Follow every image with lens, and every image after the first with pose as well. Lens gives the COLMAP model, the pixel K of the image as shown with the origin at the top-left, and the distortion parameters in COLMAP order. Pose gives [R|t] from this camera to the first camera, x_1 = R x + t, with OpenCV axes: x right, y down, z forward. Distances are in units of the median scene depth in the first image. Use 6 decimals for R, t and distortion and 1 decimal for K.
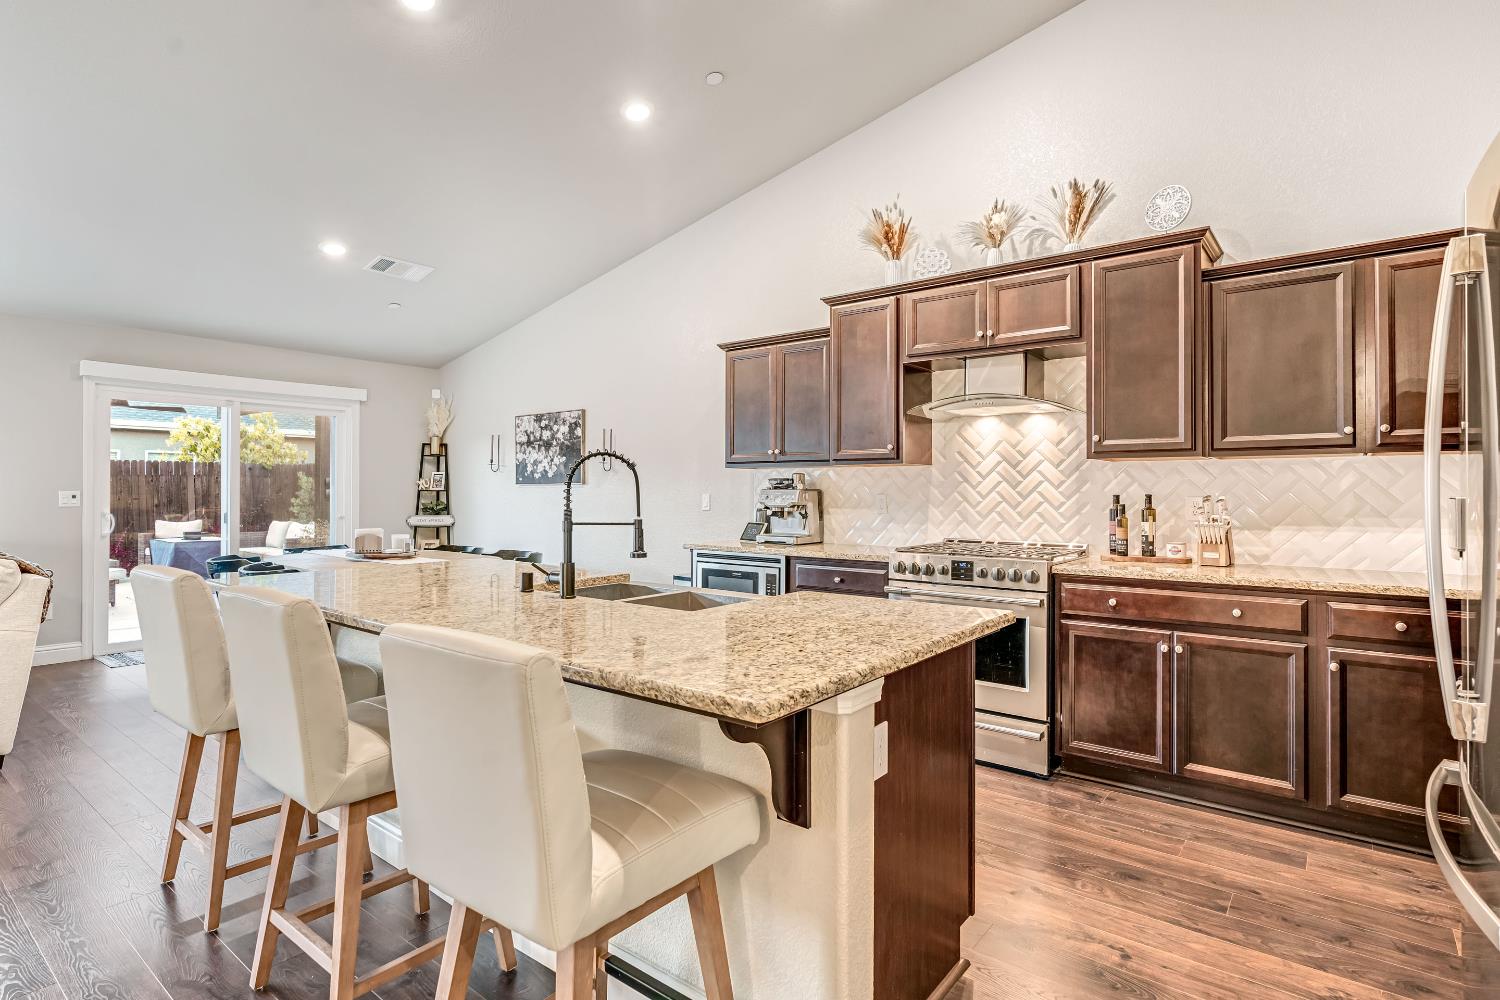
lens RADIAL K [[767.4, 0, 751.3], [0, 767.4, 491.8], [0, 0, 1]] dist [-0.003994, -0.000161]
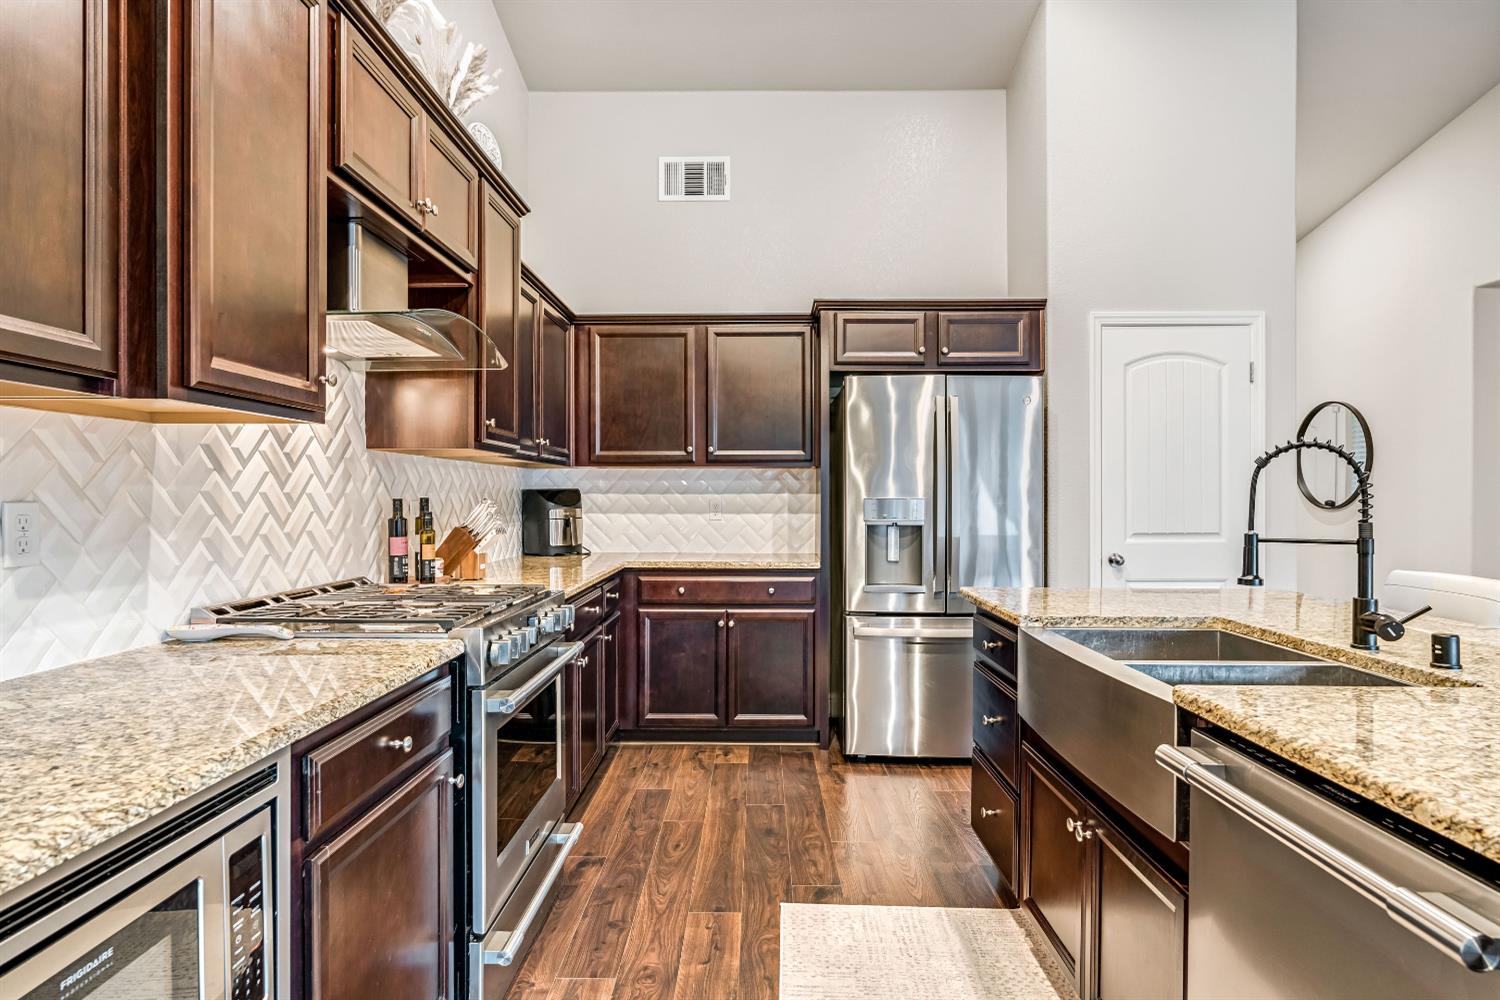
lens RADIAL K [[823.9, 0, 750.0], [0, 823.9, 500.0], [0, 0, 1]] dist [-0.001408, -0.000078]
pose [[-0.609119, -0.007175, 0.793047, -0.261238], [-0.003845, 0.999974, 0.006094, -0.000336], [-0.793070, 0.000662, -0.609131, 1.012870]]
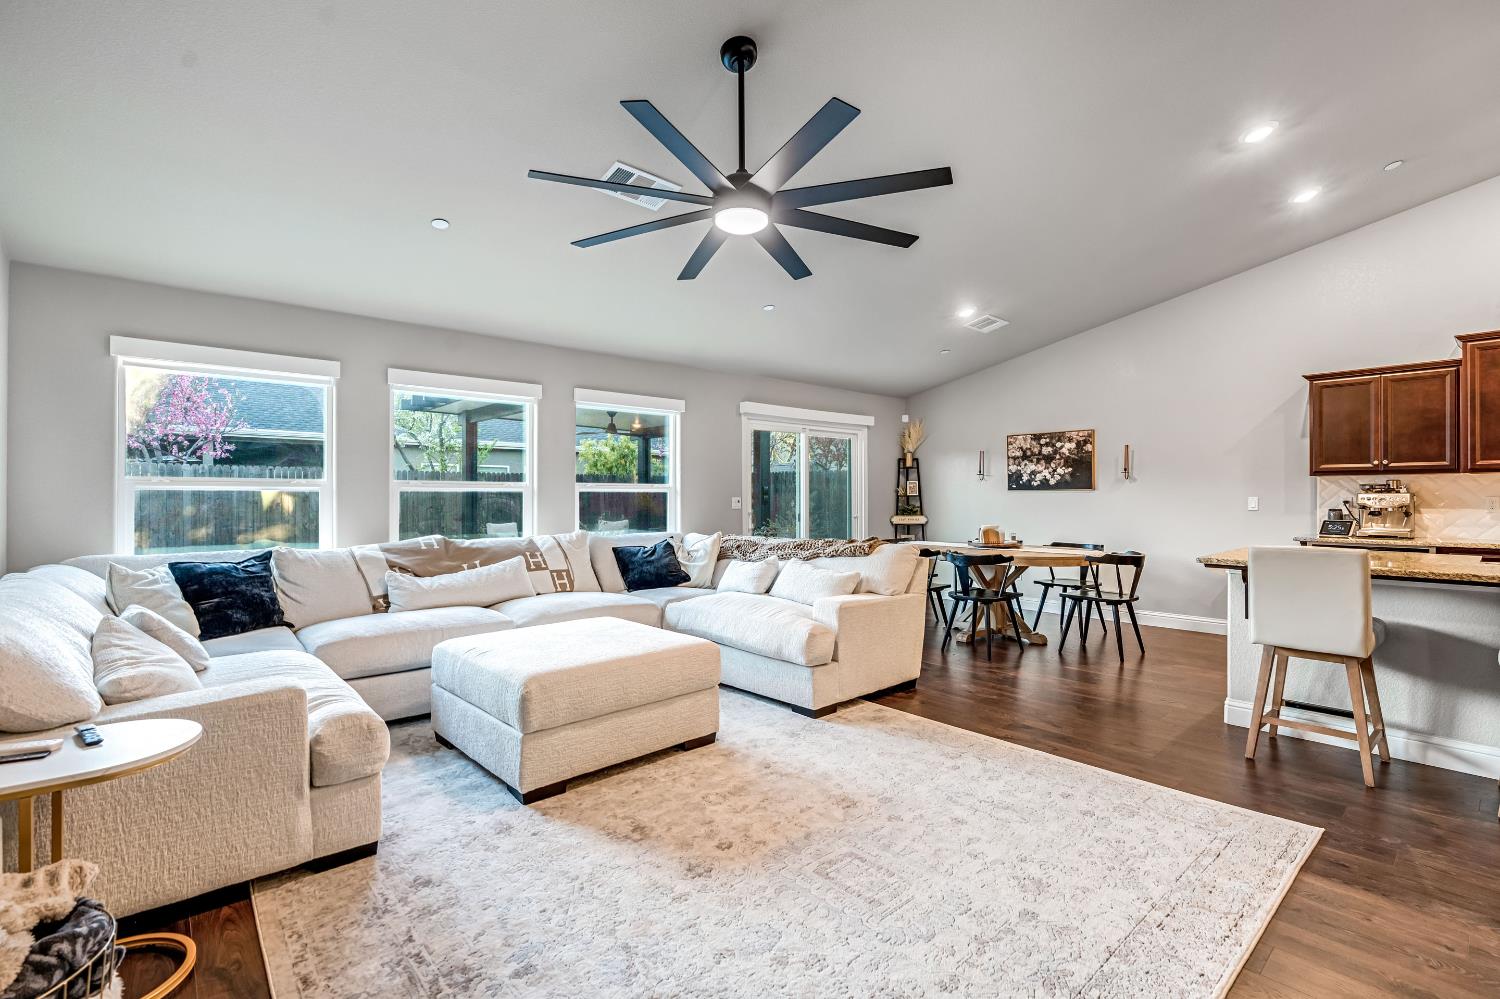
lens RADIAL K [[681.9, 0, 750.0], [0, 681.9, 499.5], [0, 0, 1]] dist [-0.005163, -0.000313]
pose [[0.985503, -0.004331, -0.169601, -0.828169], [0.005028, 0.999981, 0.003679, -0.001841], [0.169582, -0.004478, 0.985506, -0.251355]]
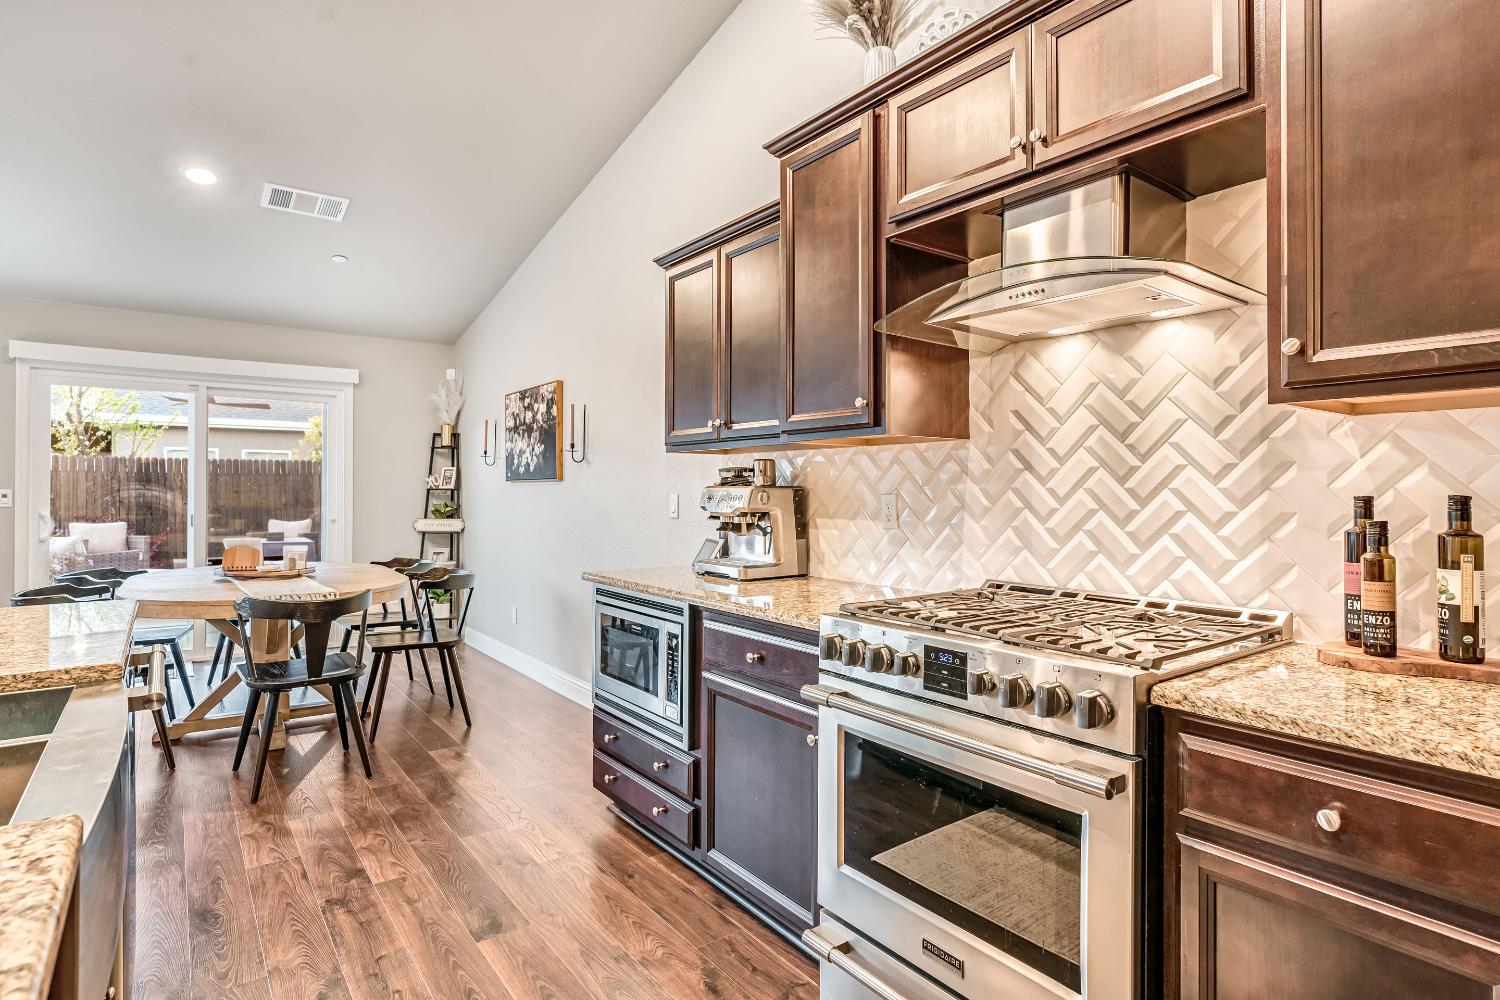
lens RADIAL K [[786.4, 0, 755.1], [0, 786.4, 489.3], [0, 0, 1]] dist [-0.002023, 0.001599]
pose [[0.966648, -0.000273, -0.256108, 0.231208], [-0.000587, 0.999994, -0.003283, 0.001620], [0.256108, 0.003324, 0.966642, 0.440931]]
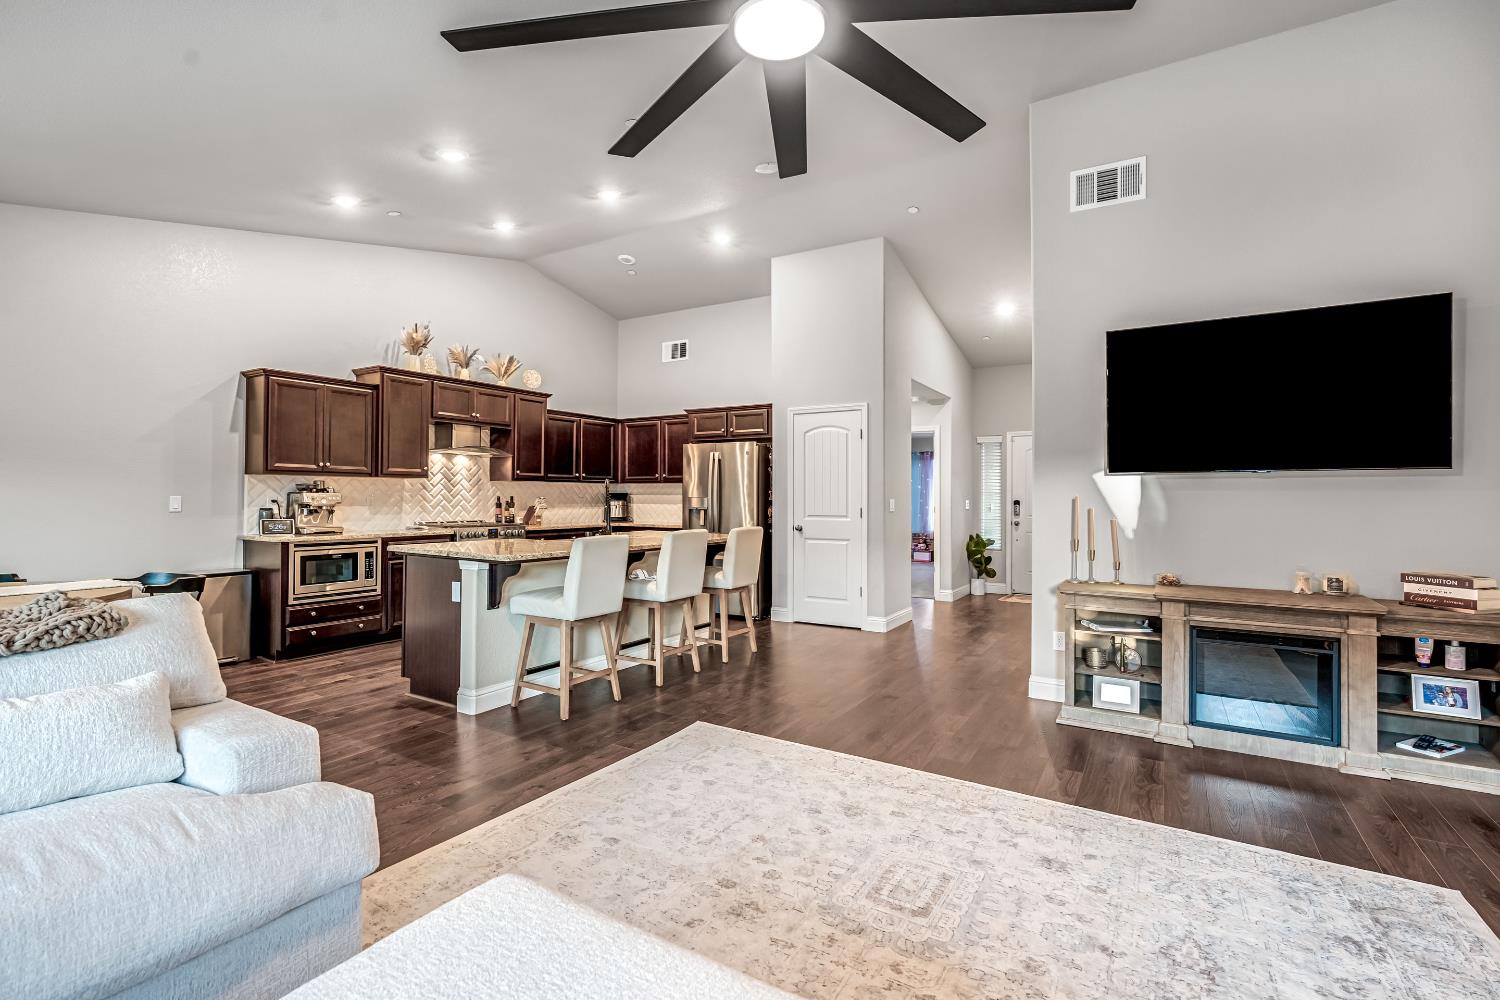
lens RADIAL K [[682.7, 0, 751.3], [0, 682.7, 487.6], [0, 0, 1]] dist [-0.000712, 0.000453]
pose [[-0.118802, 0.008901, 0.992878, -1.314069], [-0.007120, 0.999926, -0.009817, -0.005660], [-0.992892, -0.008236, -0.118730, 0.431484]]
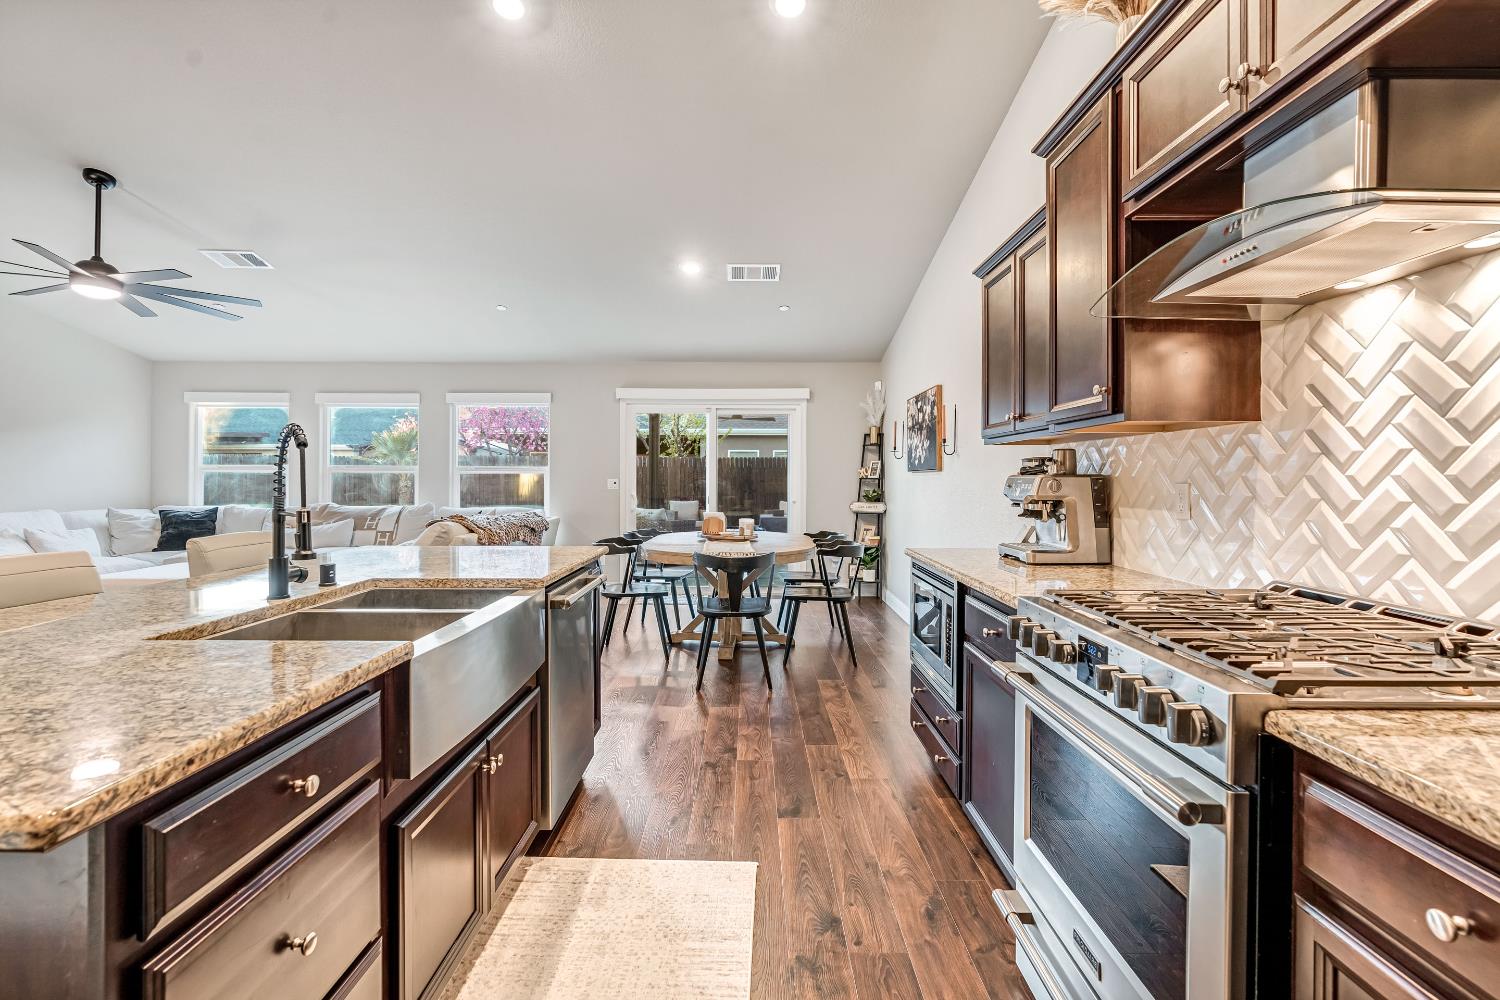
lens RADIAL K [[682.7, 0, 751.3], [0, 682.7, 487.6], [0, 0, 1]] dist [-0.000712, 0.000453]
pose [[0.621455, 0.009041, -0.783398, 0.366363], [-0.001366, 0.999944, 0.010456, 0.001924], [0.783448, -0.005428, 0.621433, 0.502905]]
